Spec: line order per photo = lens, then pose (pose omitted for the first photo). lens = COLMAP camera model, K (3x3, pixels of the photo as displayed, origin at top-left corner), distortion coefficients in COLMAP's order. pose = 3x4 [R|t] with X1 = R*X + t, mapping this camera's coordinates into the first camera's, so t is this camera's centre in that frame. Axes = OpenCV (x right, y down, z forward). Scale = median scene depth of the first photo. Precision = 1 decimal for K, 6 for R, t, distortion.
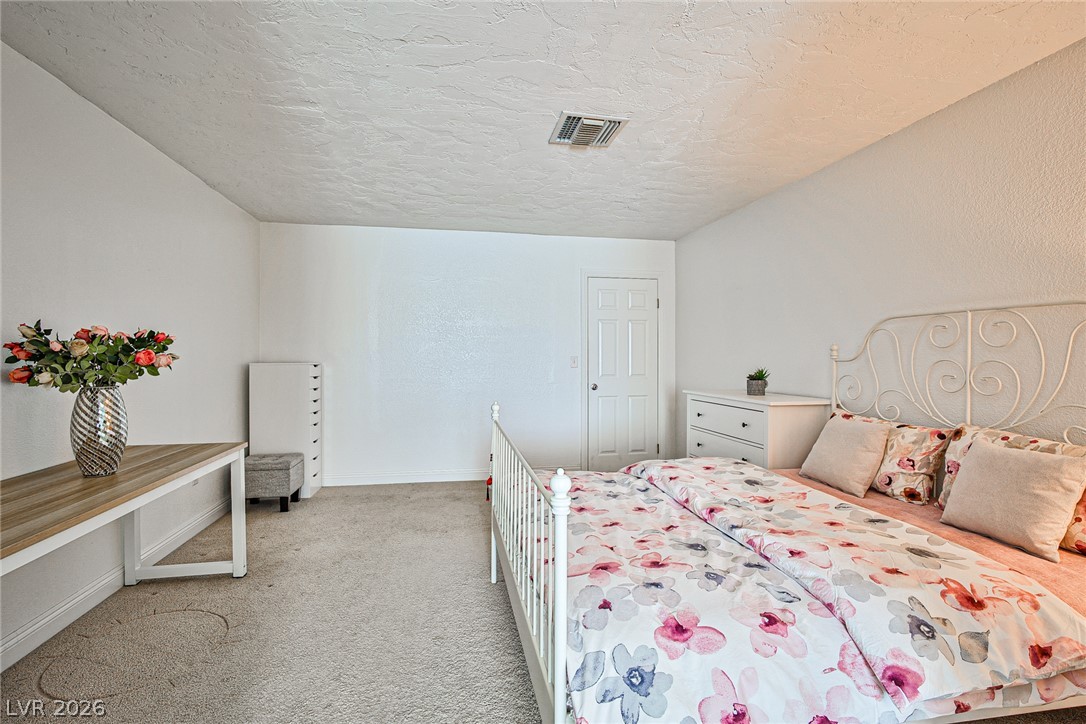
lens RADIAL K [[502.3, 0, 543.0], [0, 502.3, 362.0], [0, 0, 1]] dist [-0.037167, 0.015445]
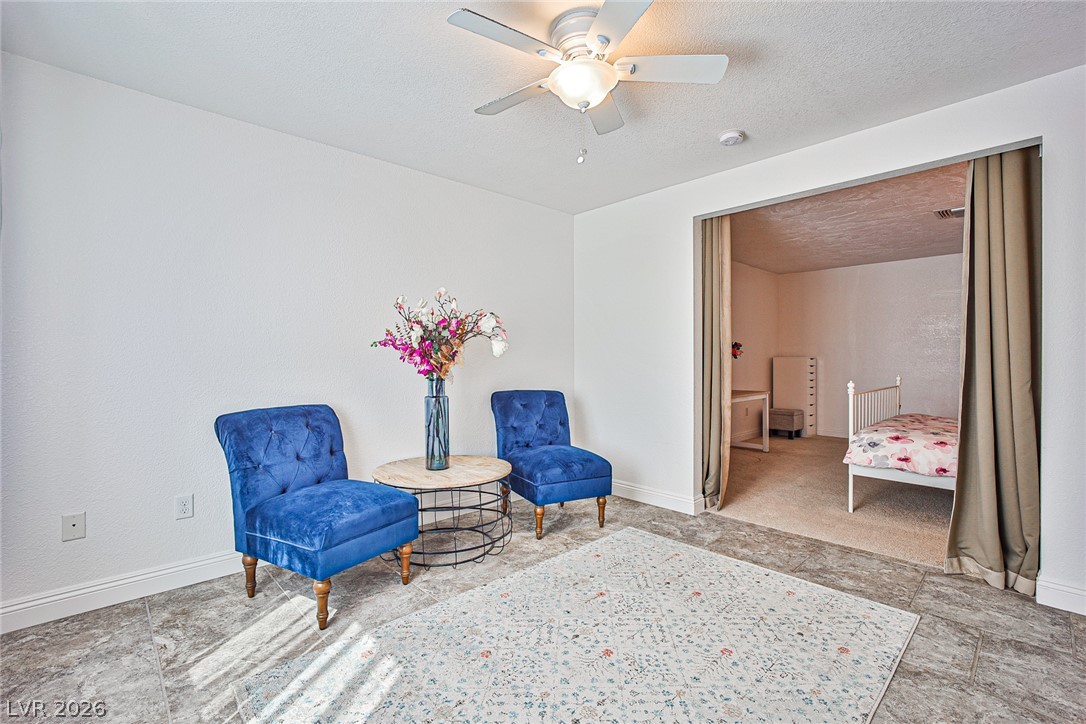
lens RADIAL K [[485.6, 0, 540.6], [0, 485.6, 350.9], [0, 0, 1]] dist [-0.046157, 0.025117]
pose [[0.542250, -0.012485, -0.840125, 0.450592], [-0.008637, 0.999754, -0.020432, 0.026028], [0.840173, 0.018335, 0.542009, -0.703254]]
